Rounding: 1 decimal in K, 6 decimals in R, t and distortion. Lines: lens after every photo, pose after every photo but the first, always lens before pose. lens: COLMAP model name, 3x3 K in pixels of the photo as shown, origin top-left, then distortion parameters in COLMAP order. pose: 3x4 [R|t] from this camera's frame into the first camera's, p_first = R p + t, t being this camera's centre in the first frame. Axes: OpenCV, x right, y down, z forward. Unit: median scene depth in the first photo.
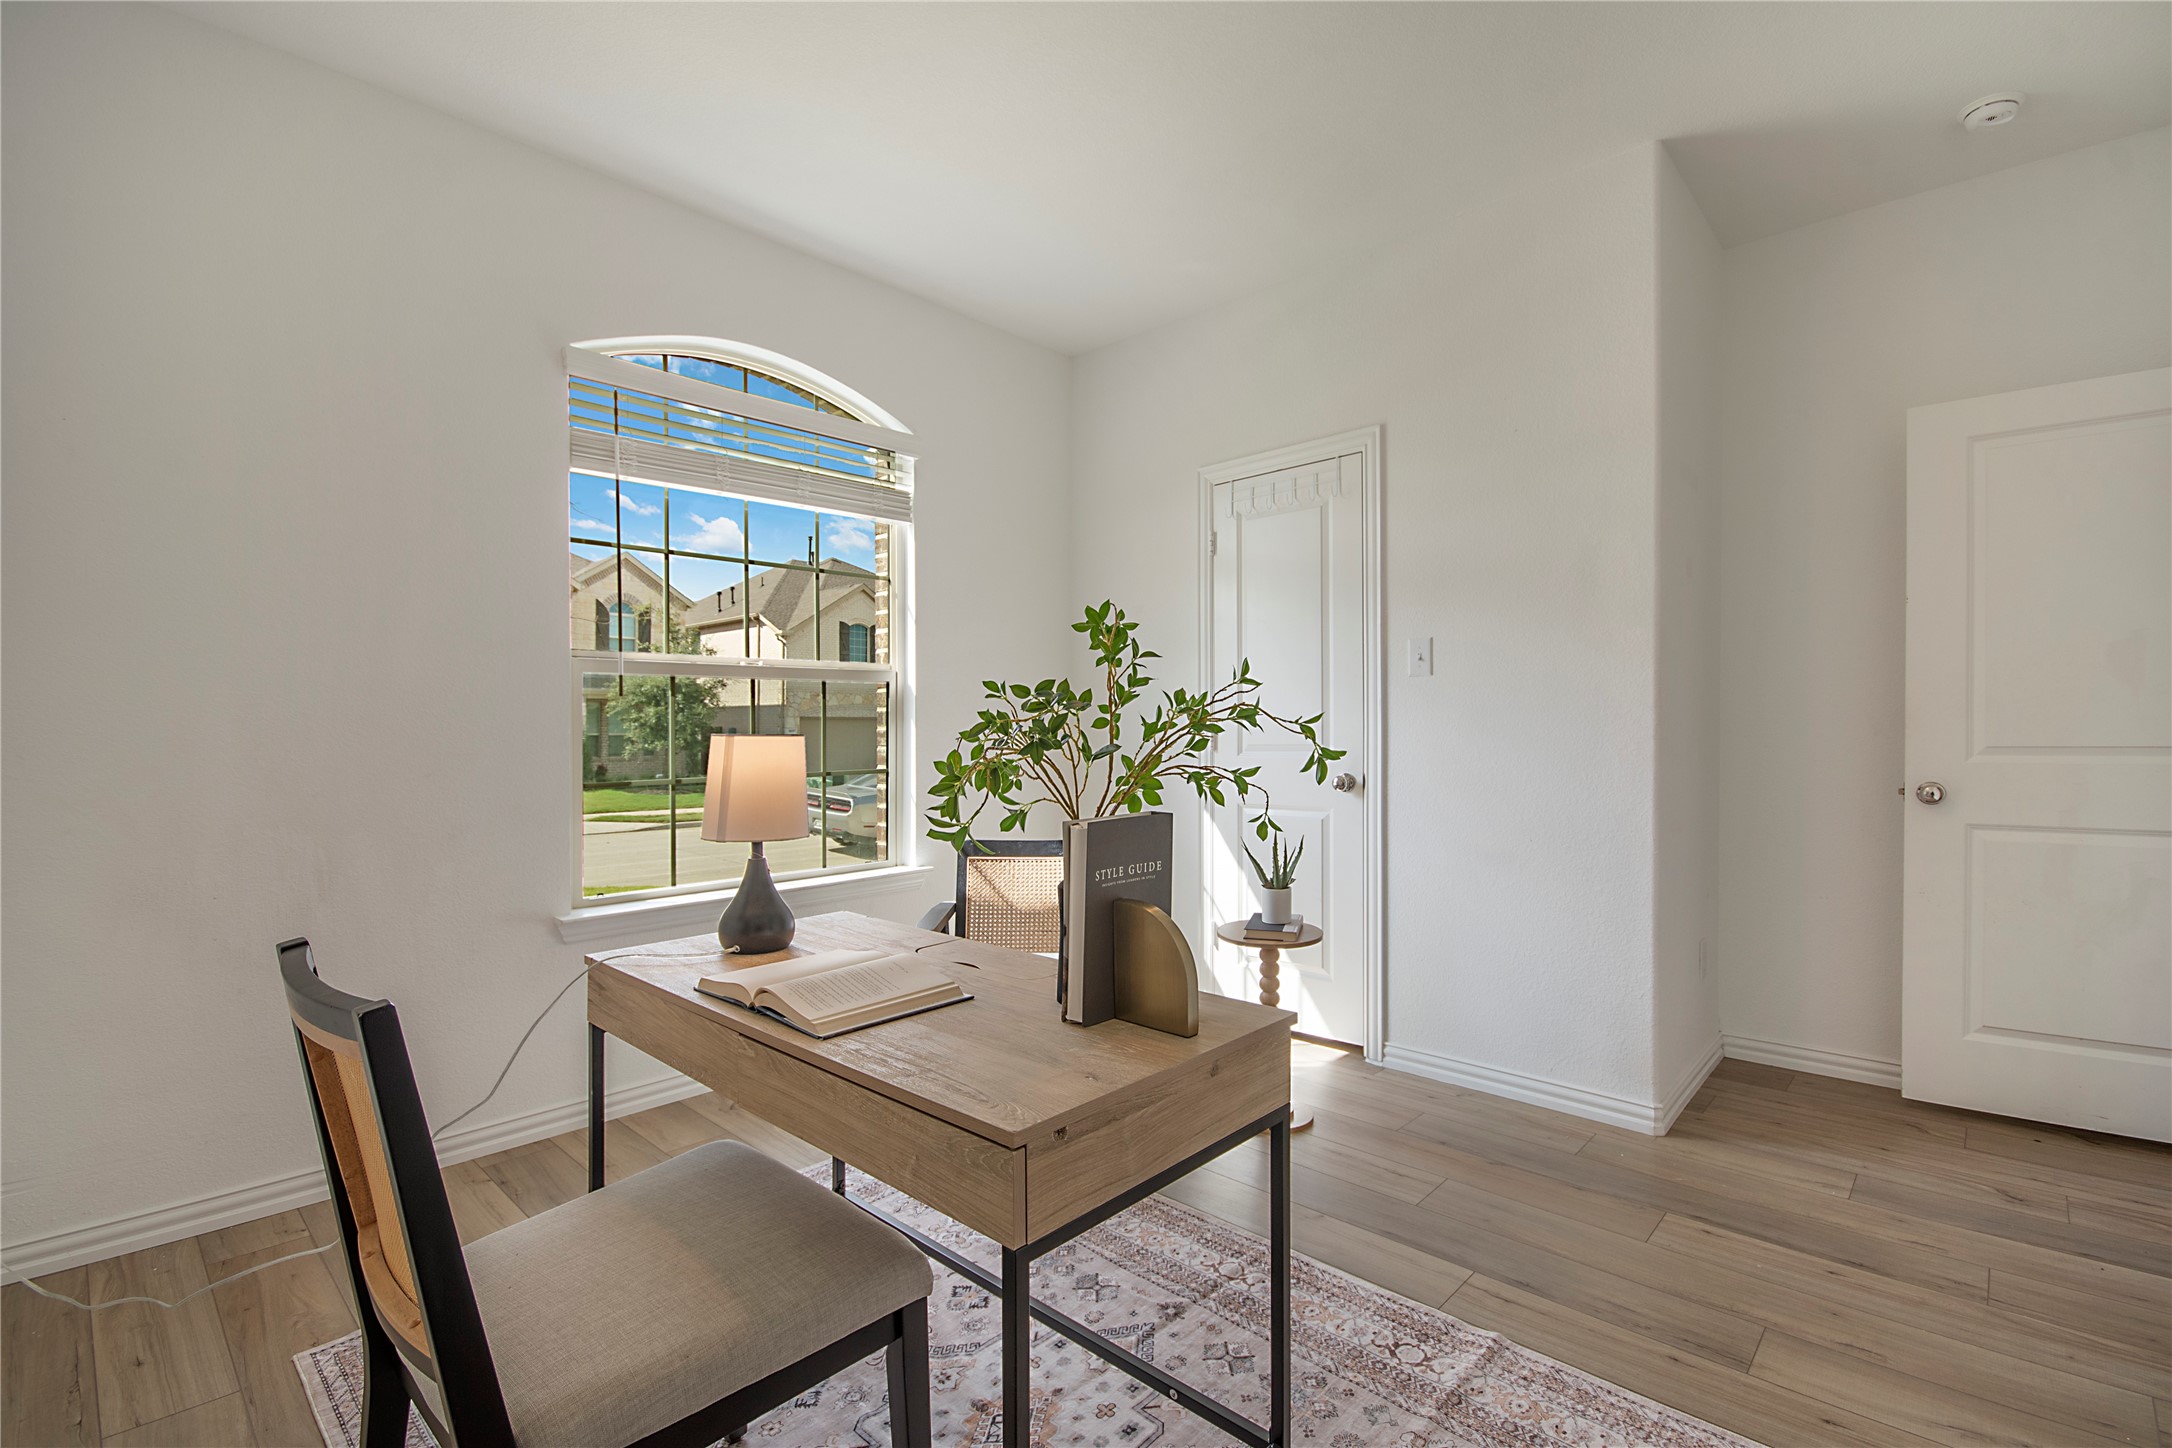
lens RADIAL K [[958.4, 0, 1090.2], [0, 958.4, 728.6], [0, 0, 1]] dist [-0.001370, -0.002135]
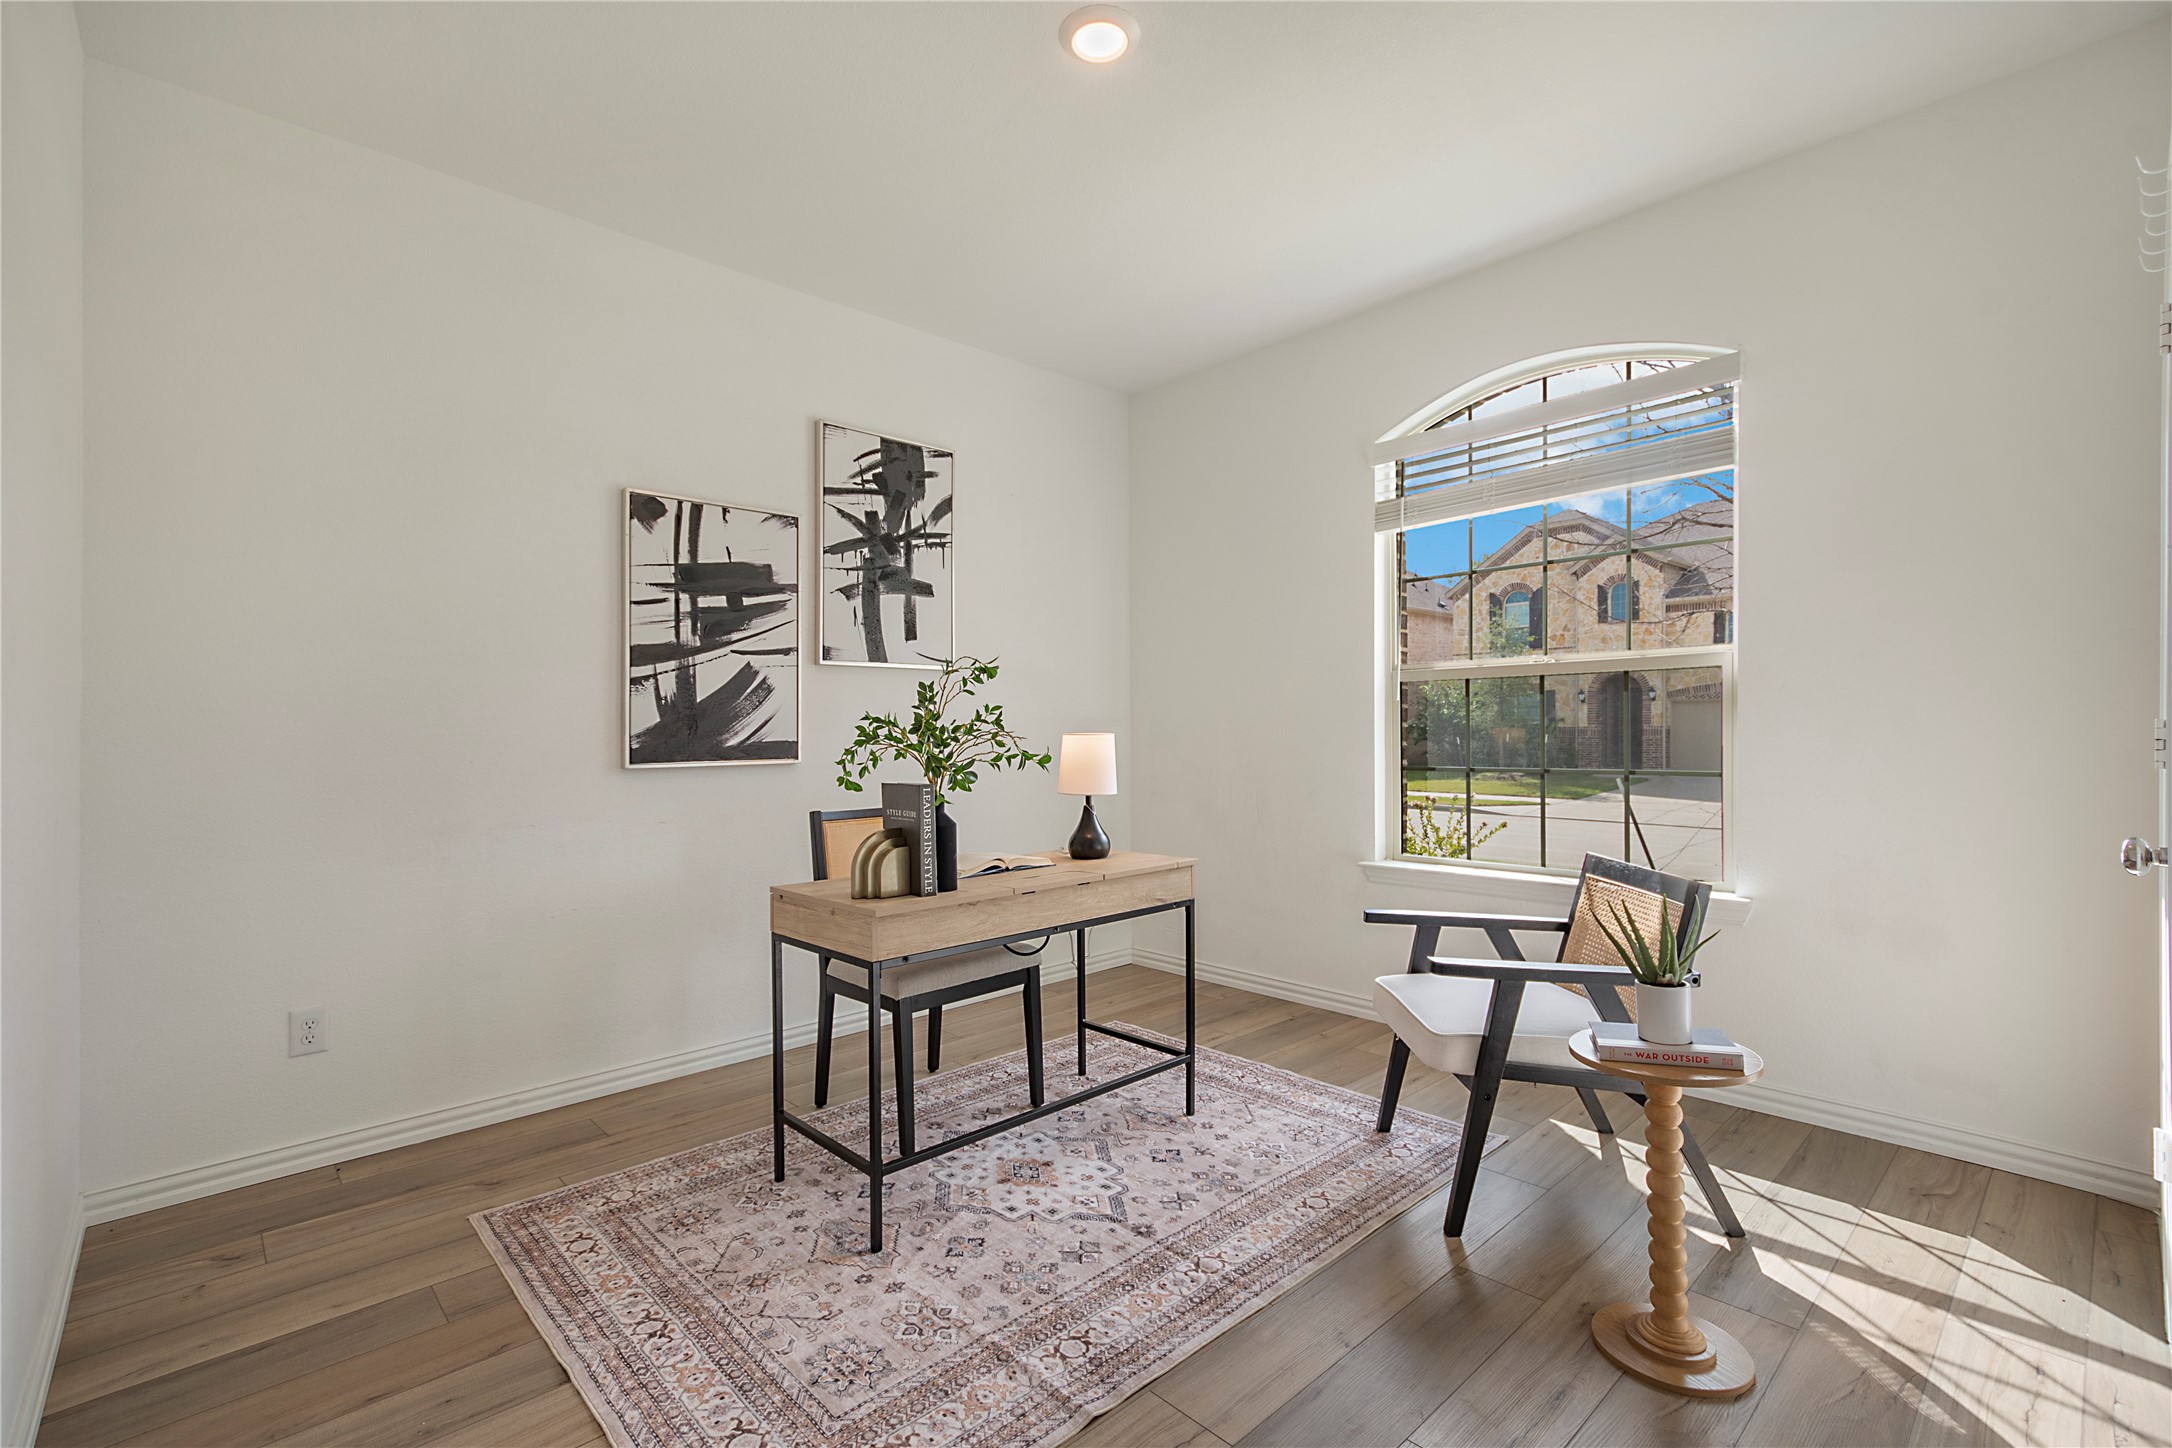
lens RADIAL K [[958.4, 0, 1089.1], [0, 958.4, 732.3], [0, 0, 1]] dist [-0.001370, -0.002135]
pose [[-0.055256, 0.003744, -0.998465, 1.299254], [0.016325, 0.999863, 0.002845, -0.000783], [0.998339, -0.016143, -0.055310, 1.049152]]
